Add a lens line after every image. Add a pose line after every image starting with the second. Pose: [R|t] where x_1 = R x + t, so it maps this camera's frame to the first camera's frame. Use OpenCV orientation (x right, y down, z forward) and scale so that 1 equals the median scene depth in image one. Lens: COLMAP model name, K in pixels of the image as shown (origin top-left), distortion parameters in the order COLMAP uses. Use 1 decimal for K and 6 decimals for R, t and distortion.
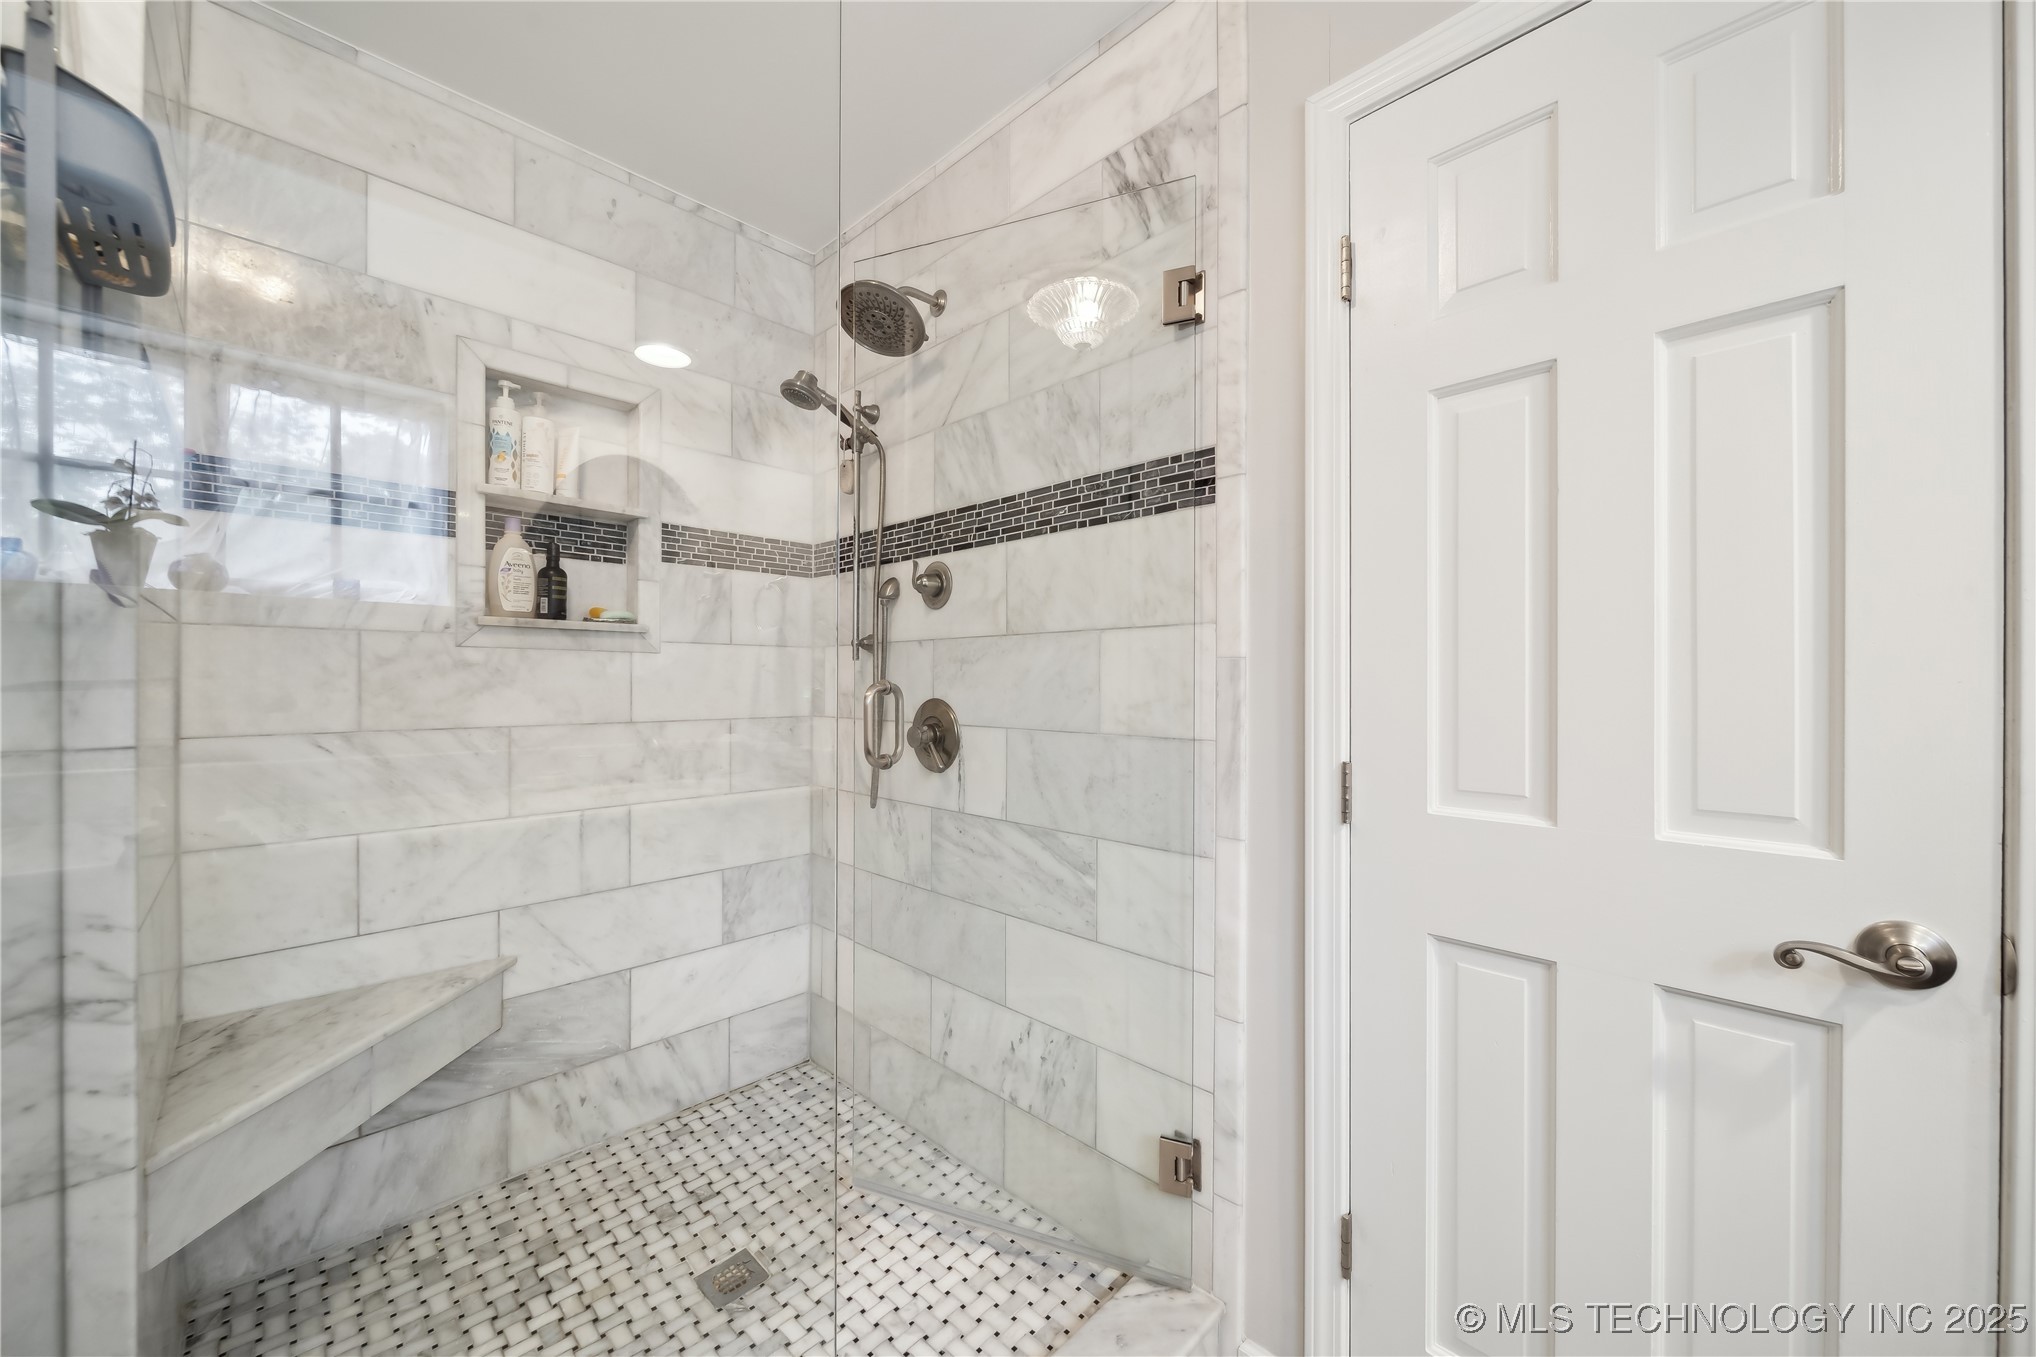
lens RADIAL K [[744.1, 0, 1004.2], [0, 744.1, 688.9], [0, 0, 1]] dist [0.041623, -0.000068]
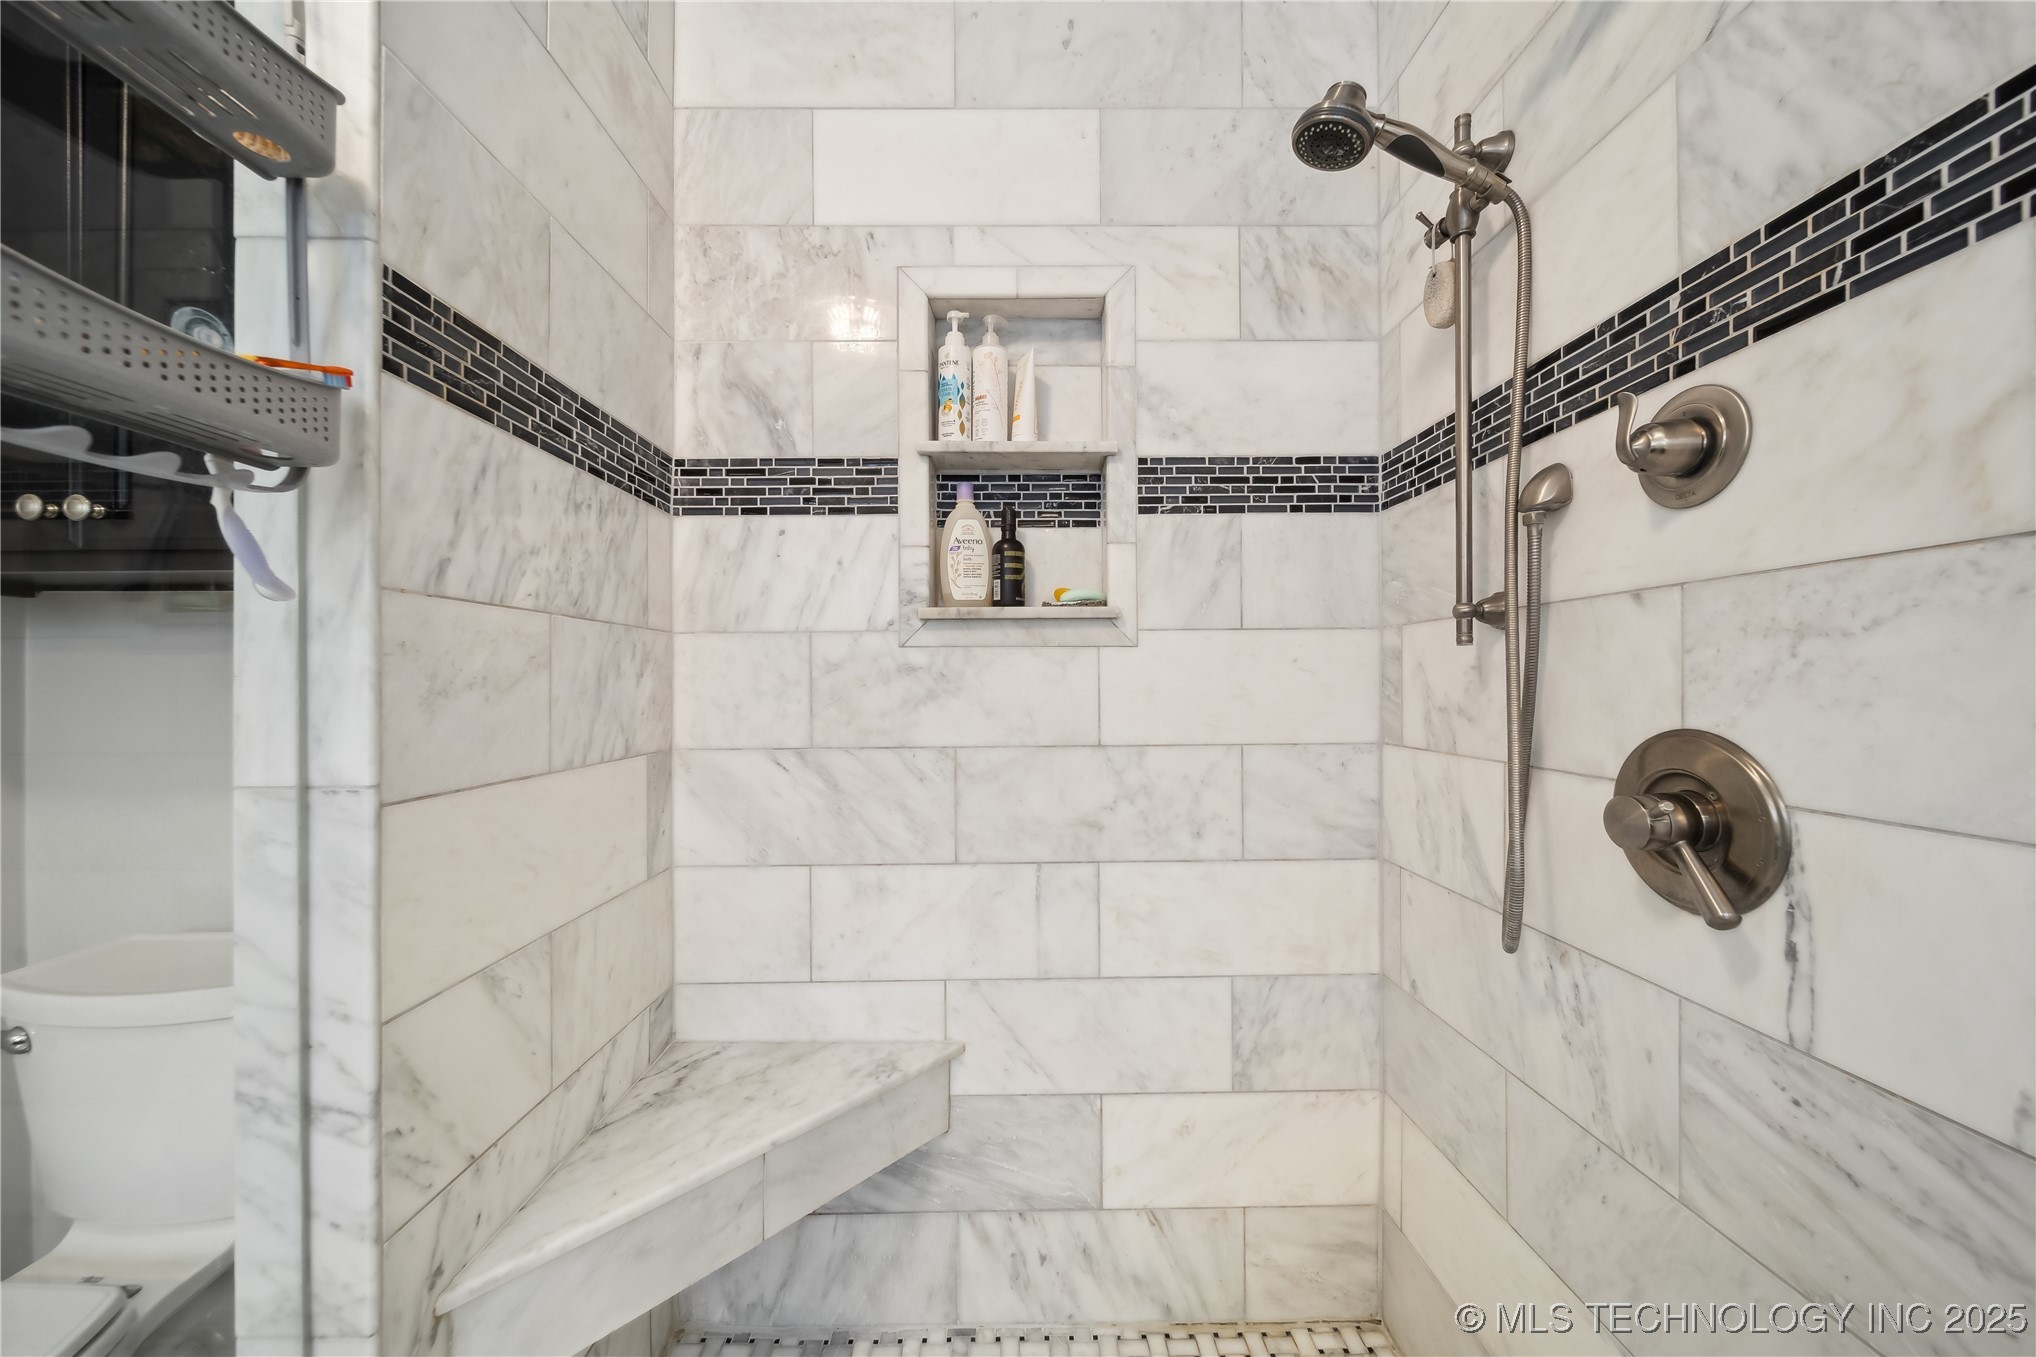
lens RADIAL K [[698.6, 0, 1018.0], [0, 698.6, 678.5], [0, 0, 1]] dist [-0.006944, -0.004120]
pose [[0.716953, -0.010844, -0.697037, -0.096519], [0.001425, 0.999900, -0.014090, -0.010235], [0.697120, 0.009109, 0.716897, 0.495816]]
